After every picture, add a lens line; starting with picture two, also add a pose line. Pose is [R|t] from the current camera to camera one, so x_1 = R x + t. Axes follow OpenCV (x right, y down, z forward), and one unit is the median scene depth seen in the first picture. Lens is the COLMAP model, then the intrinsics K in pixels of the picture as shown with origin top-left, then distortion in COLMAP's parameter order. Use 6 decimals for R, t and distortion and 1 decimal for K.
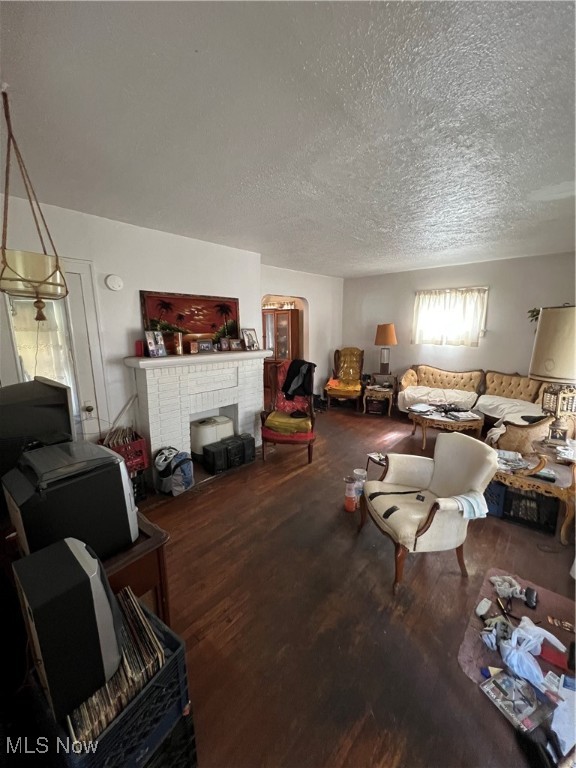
lens RADIAL K [[306.3, 0, 285.8], [0, 306.3, 385.9], [0, 0, 1]] dist [0.000308, 0.000037]
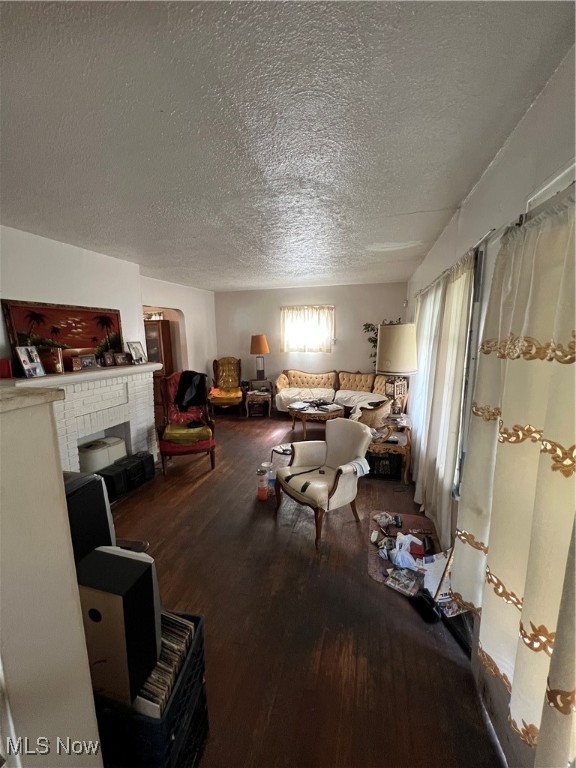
lens RADIAL K [[308.3, 0, 283.2], [0, 308.3, 386.2], [0, 0, 1]] dist [-0.003833, 0.000281]
pose [[0.898652, -0.079399, 0.431417, -0.146956], [0.092451, 0.995674, -0.009332, 0.004003], [-0.428810, 0.048271, 0.902104, -0.067320]]
